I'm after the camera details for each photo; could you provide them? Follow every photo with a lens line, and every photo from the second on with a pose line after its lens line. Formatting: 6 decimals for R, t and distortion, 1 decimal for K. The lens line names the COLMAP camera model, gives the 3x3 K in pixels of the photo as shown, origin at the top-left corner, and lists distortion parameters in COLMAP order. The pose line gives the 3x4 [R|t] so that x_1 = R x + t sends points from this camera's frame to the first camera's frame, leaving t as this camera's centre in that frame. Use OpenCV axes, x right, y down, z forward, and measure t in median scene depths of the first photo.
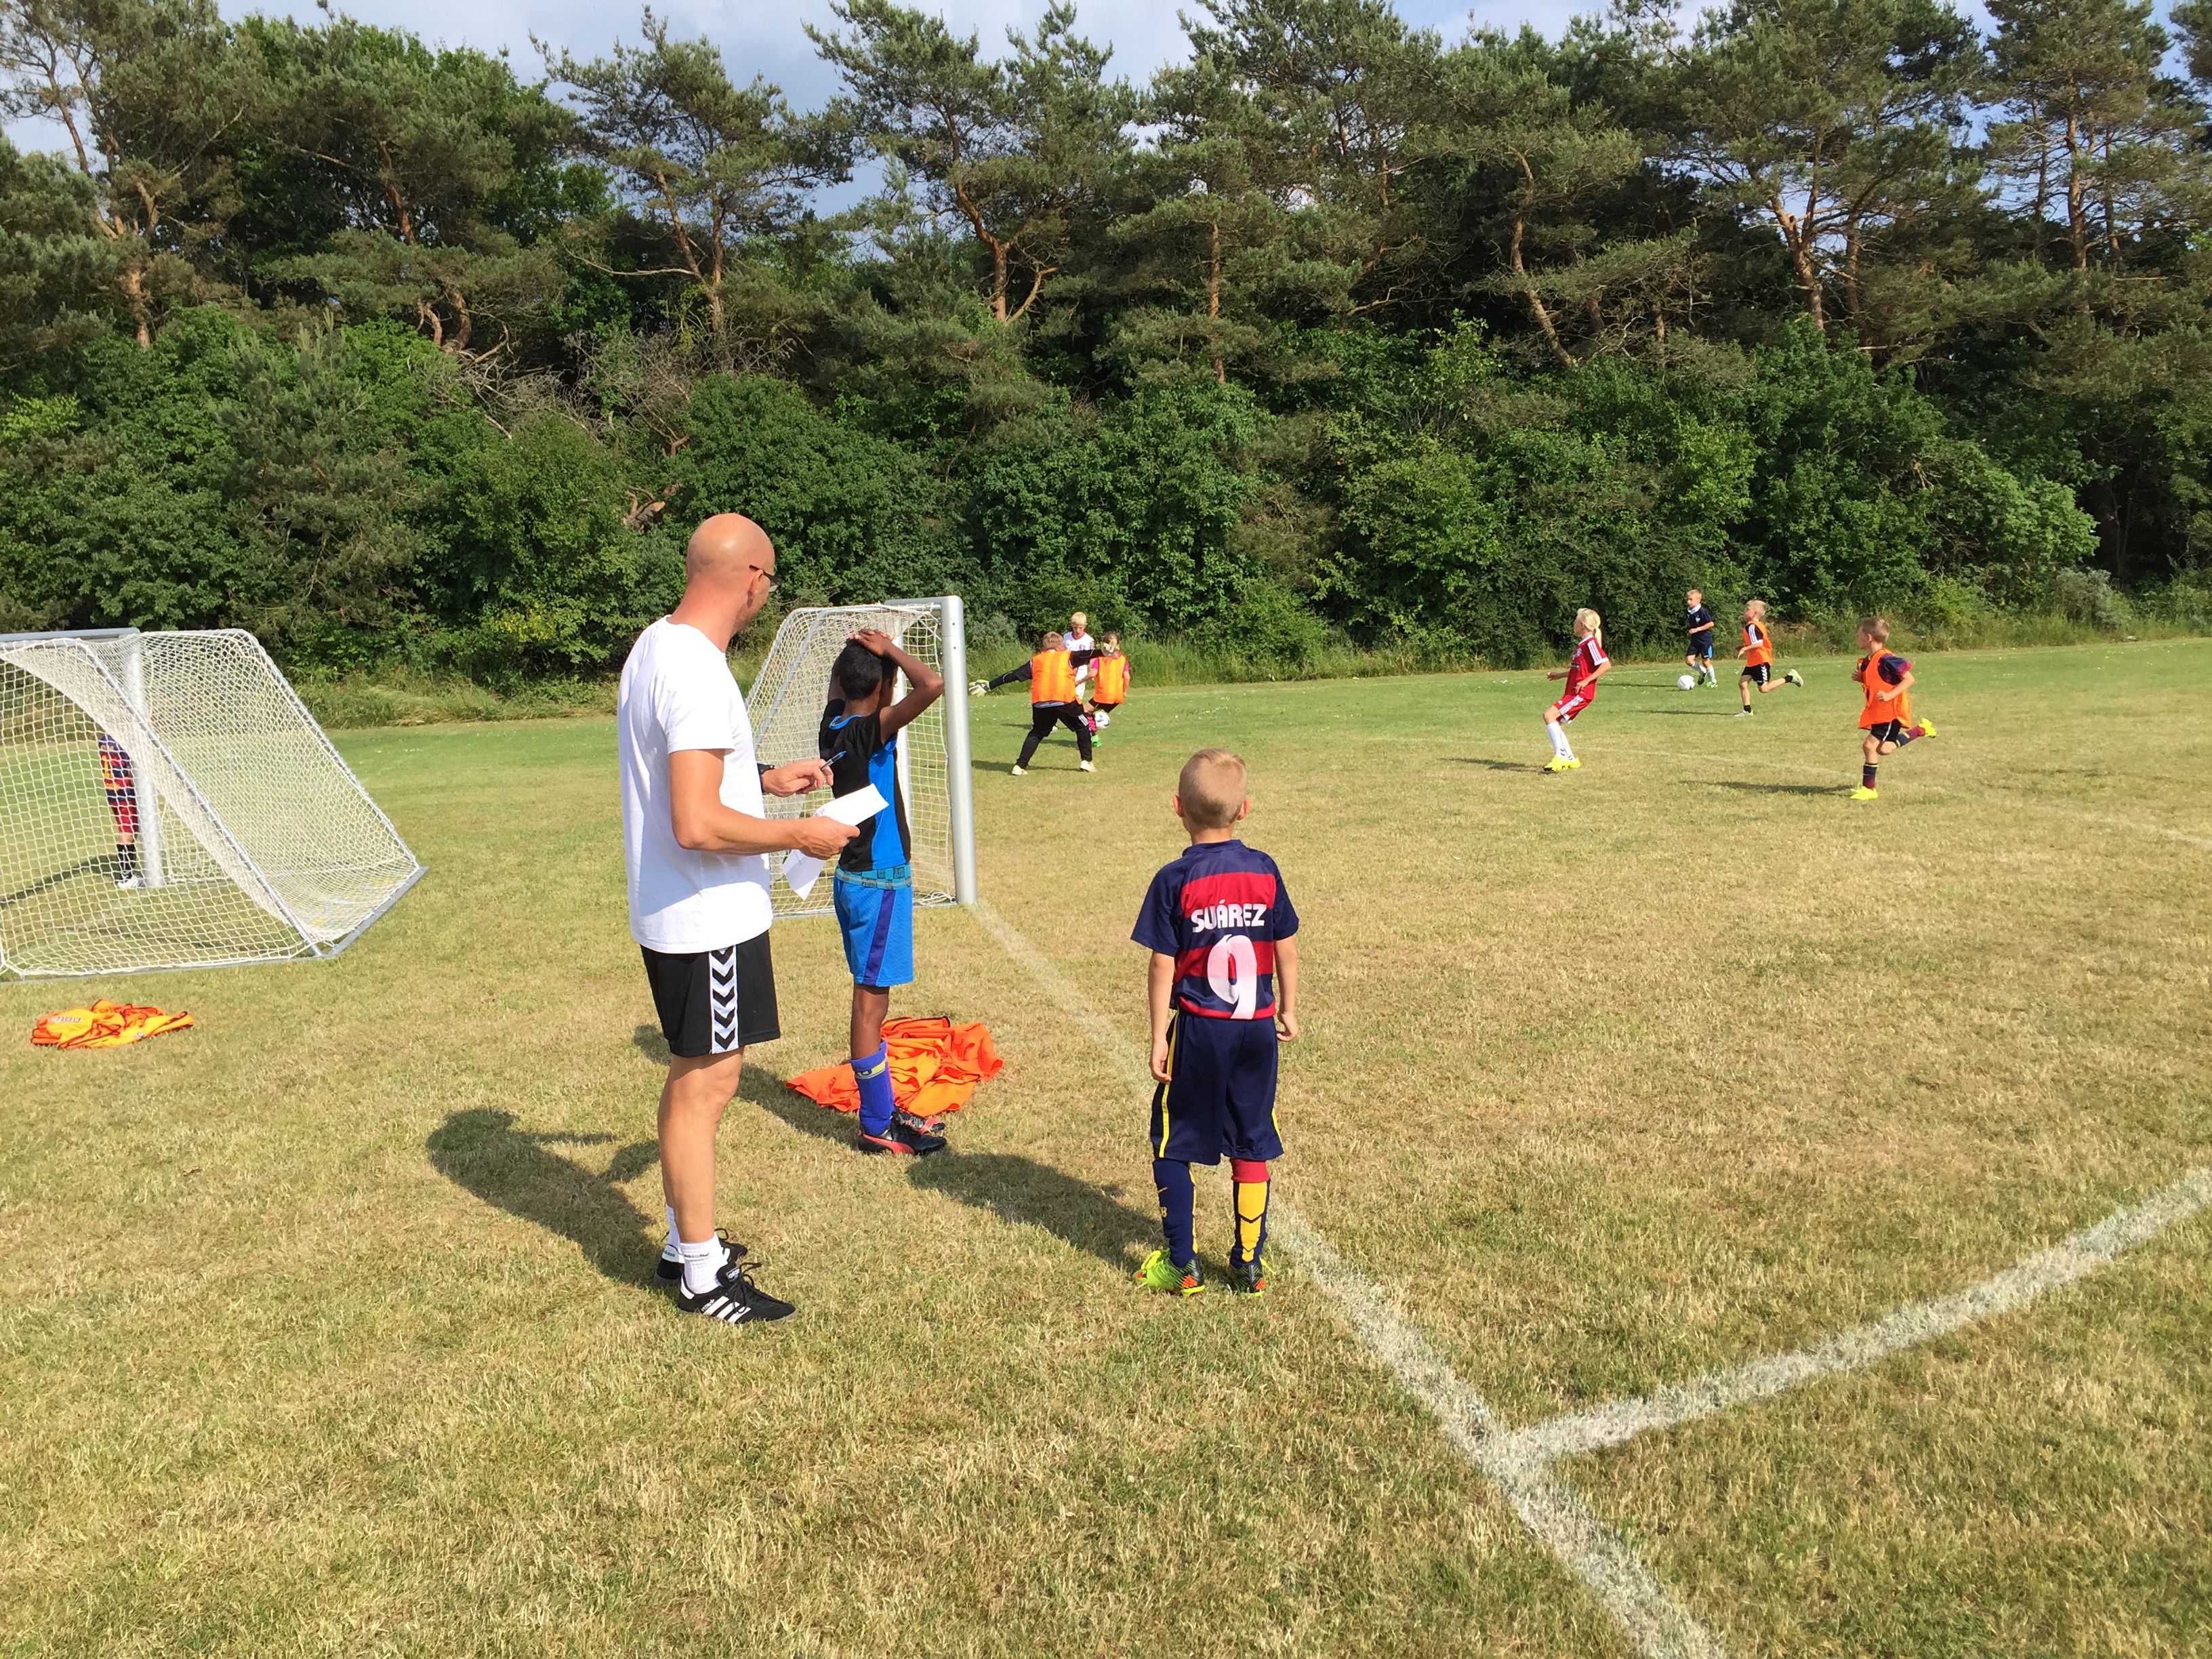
lens RADIAL K [[1845.8, 0, 1106.0], [0, 1845.8, 829.5], [0, 0, 1]] dist [0.115212, -0.158209]
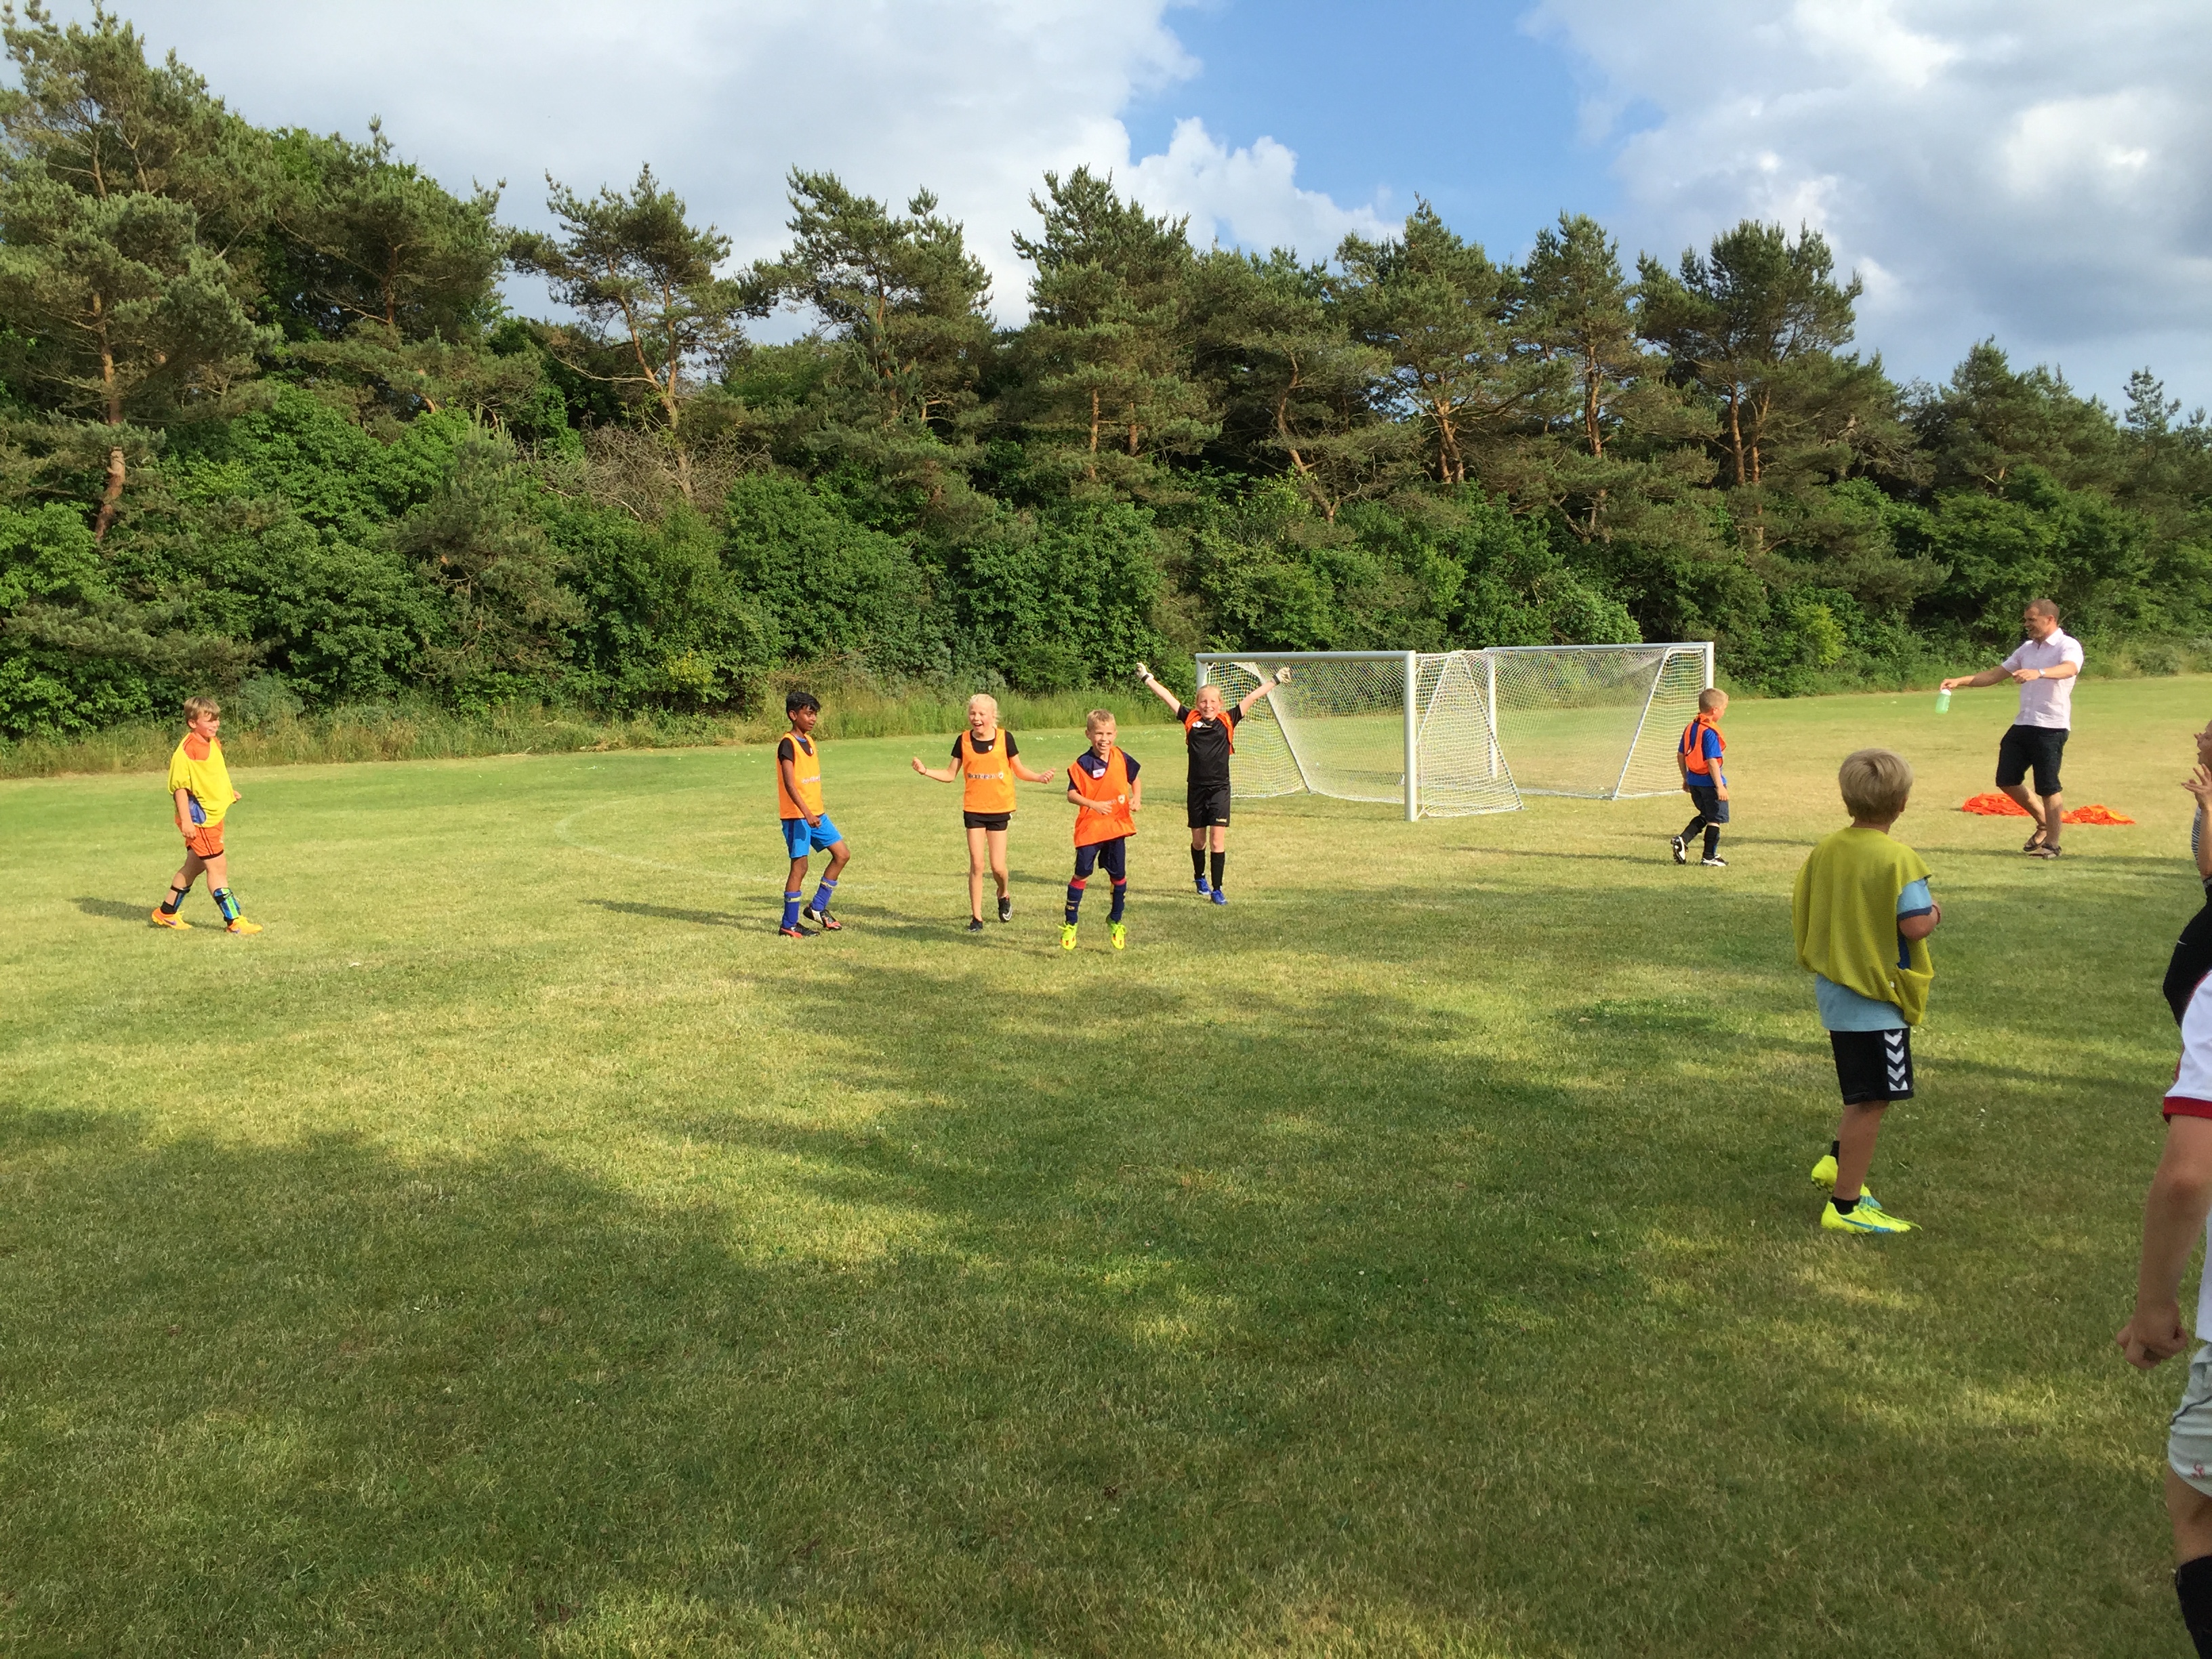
lens RADIAL K [[1845.8, 0, 1106.0], [0, 1845.8, 829.5], [0, 0, 1]] dist [0.115212, -0.158209]
pose [[0.914952, -0.017056, 0.403203, -0.509492], [0.034428, 0.998763, -0.035877, 0.045912], [-0.402093, 0.046708, 0.914407, -0.219357]]
